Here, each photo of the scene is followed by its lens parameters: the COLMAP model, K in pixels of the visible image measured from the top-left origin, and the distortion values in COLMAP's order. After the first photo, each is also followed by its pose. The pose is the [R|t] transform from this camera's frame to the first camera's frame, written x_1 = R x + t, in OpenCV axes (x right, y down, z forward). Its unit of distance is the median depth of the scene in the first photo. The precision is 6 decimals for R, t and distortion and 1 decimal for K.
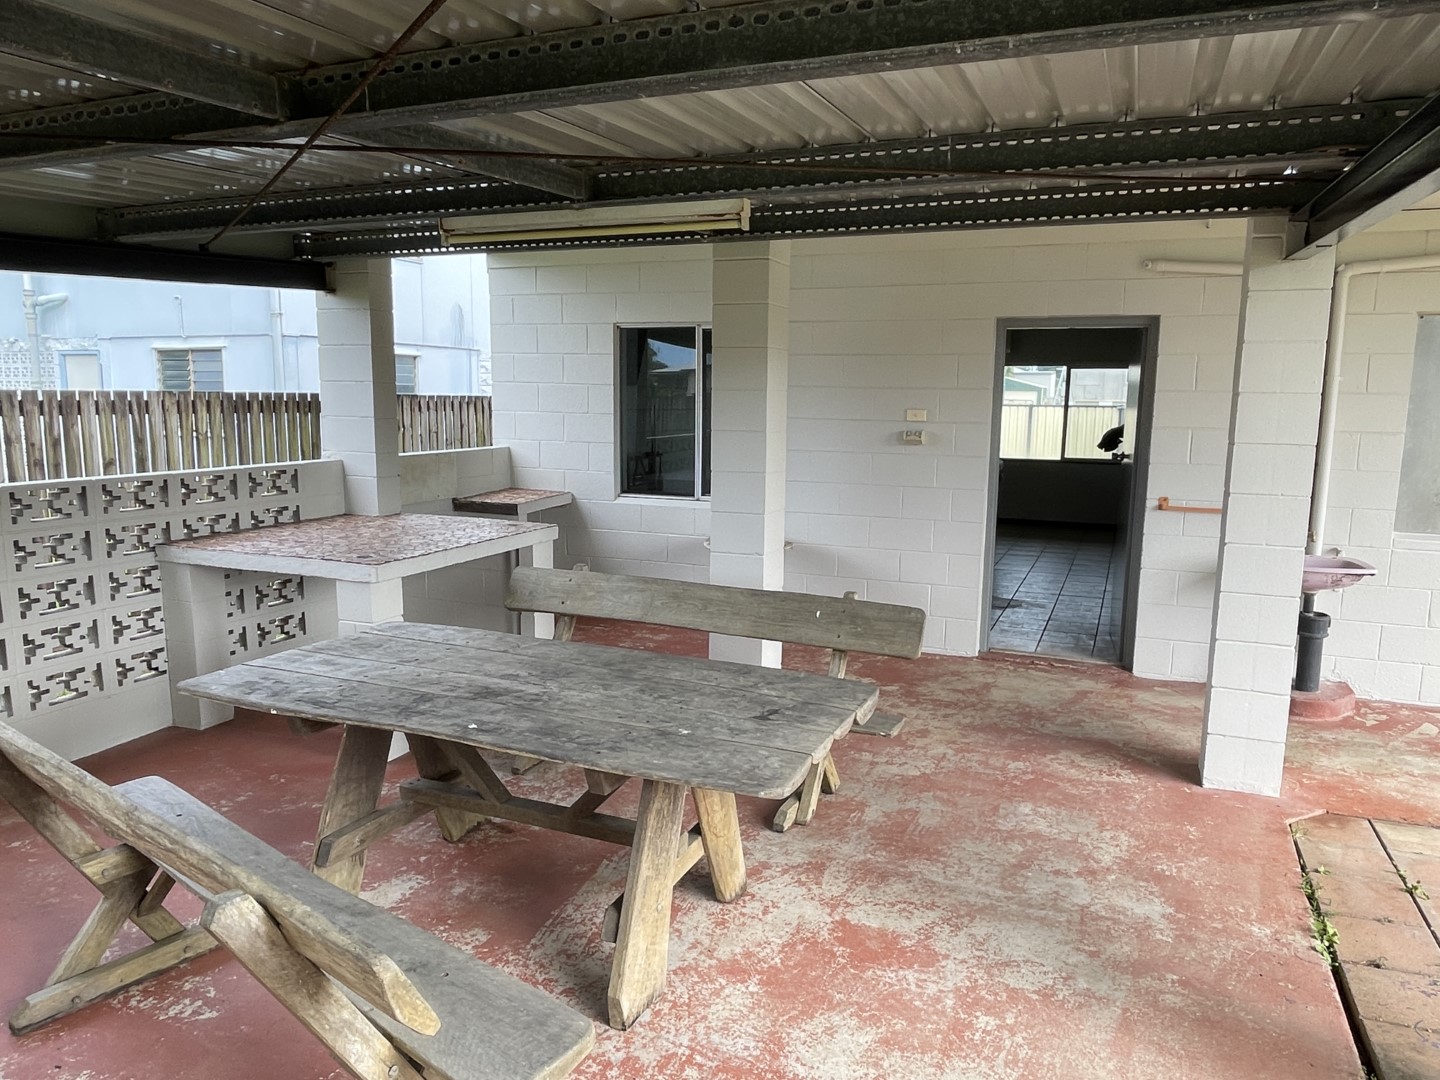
lens RADIAL K [[1007.1, 0, 722.3], [0, 1007.1, 541.4], [0, 0, 1]] dist [0.021724, -0.025146]
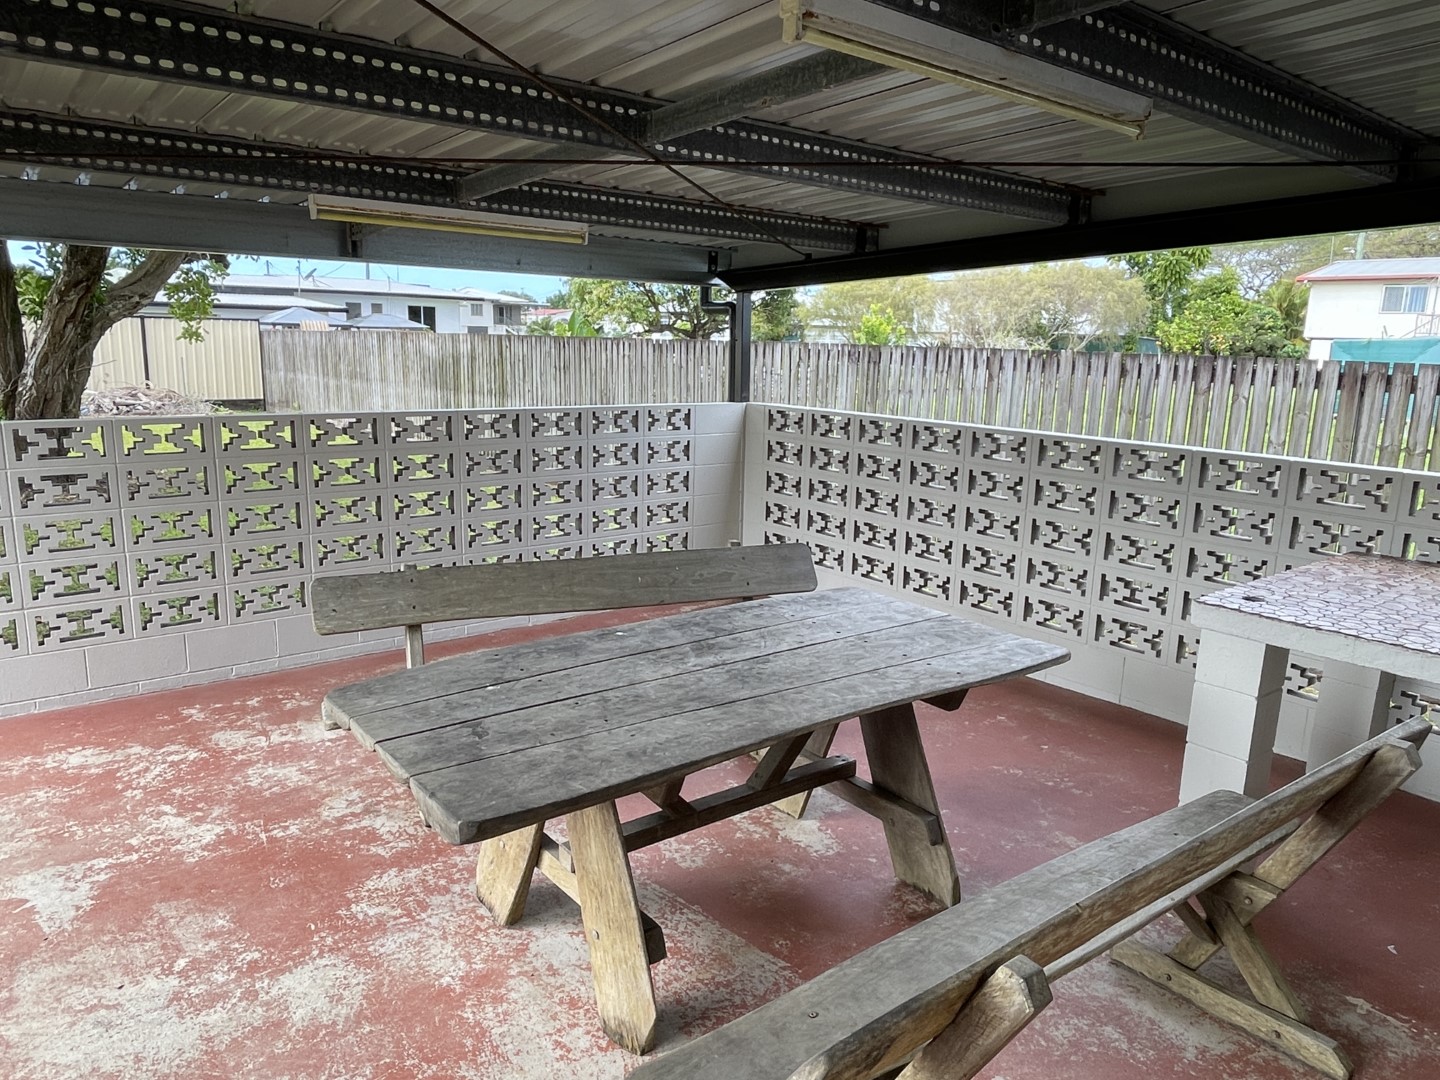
lens RADIAL K [[1007.1, 0, 721.7], [0, 1007.1, 540.3], [0, 0, 1]] dist [0.021724, -0.025146]
pose [[-0.477463, 0.157135, -0.864487, 0.634362], [-0.160686, 0.951671, 0.261730, -0.223622], [0.863834, 0.263877, -0.429139, 1.469586]]
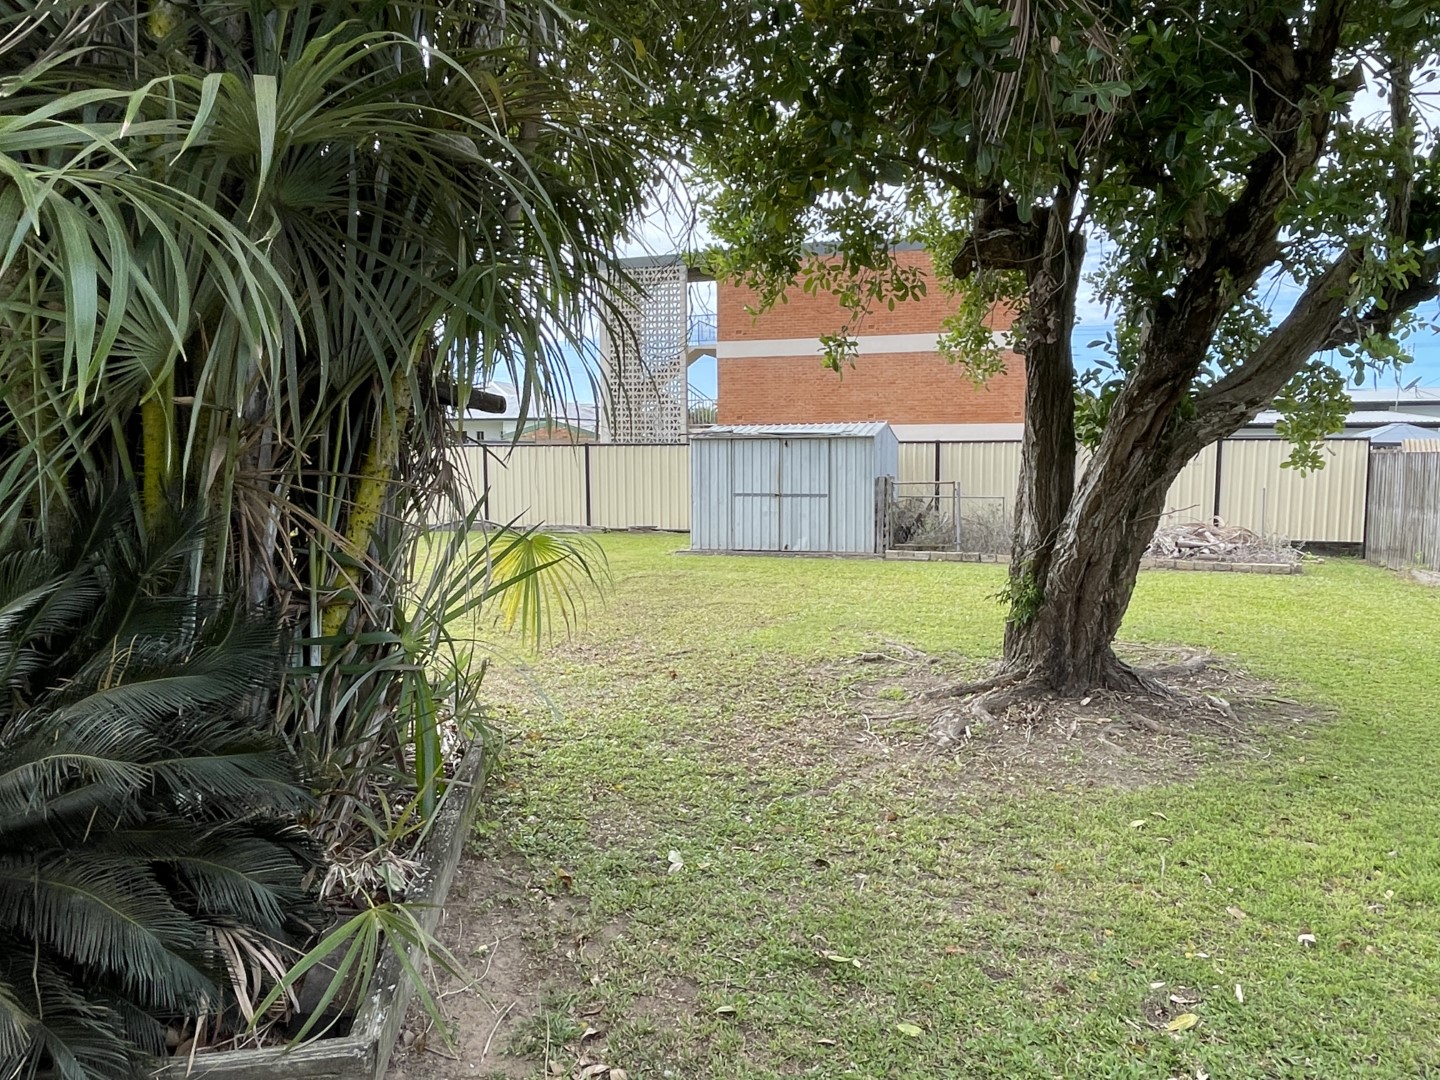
lens RADIAL K [[1007.1, 0, 720.9], [0, 1007.1, 534.3], [0, 0, 1]] dist [0.021724, -0.025146]
pose [[-0.992929, 0.004881, -0.118608, 0.316594], [-0.023460, 0.971379, 0.236374, -0.137256], [0.116367, 0.237485, -0.964396, 0.910955]]
